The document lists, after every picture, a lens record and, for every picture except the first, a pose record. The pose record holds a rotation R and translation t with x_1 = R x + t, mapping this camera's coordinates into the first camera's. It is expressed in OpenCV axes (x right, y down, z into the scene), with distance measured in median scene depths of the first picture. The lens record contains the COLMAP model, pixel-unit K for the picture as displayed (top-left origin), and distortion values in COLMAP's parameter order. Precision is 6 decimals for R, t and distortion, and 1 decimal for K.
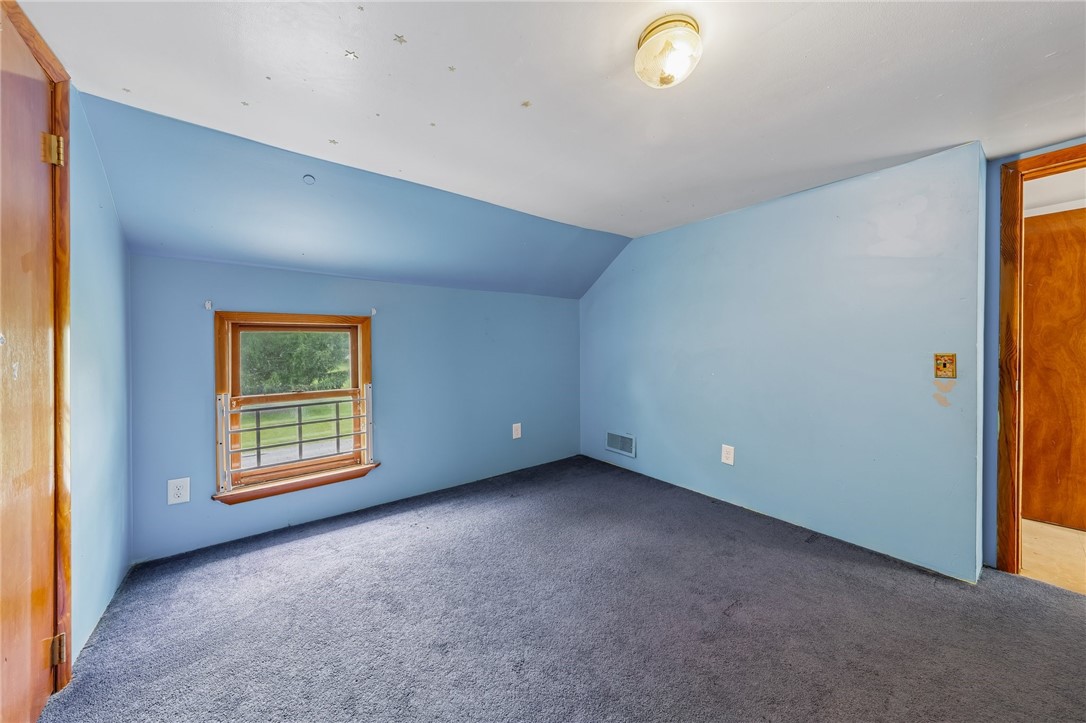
lens RADIAL K [[371.7, 0, 541.4], [0, 371.7, 351.7], [0, 0, 1]] dist [0.000040, 0.000028]
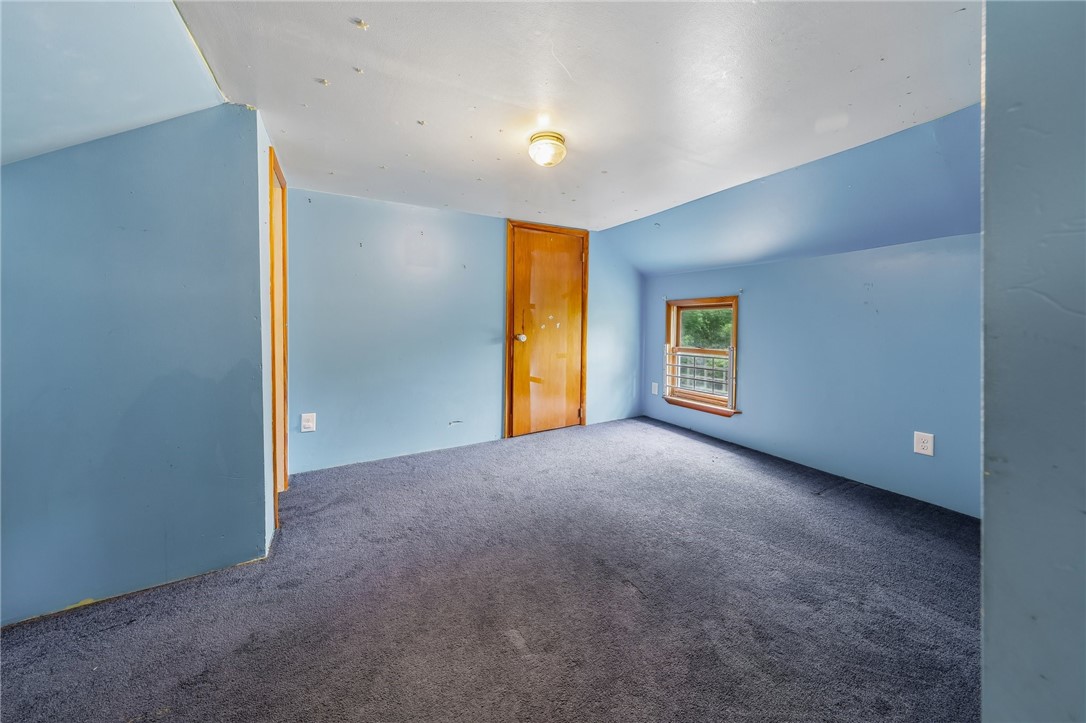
lens RADIAL K [[371.7, 0, 541.4], [0, 371.7, 351.7], [0, 0, 1]] dist [0.000040, 0.000028]
pose [[-0.173877, 0.084199, -0.981161, 1.057076], [-0.004744, 0.996255, 0.086335, -0.009083], [0.984756, 0.019666, -0.172827, 0.656961]]
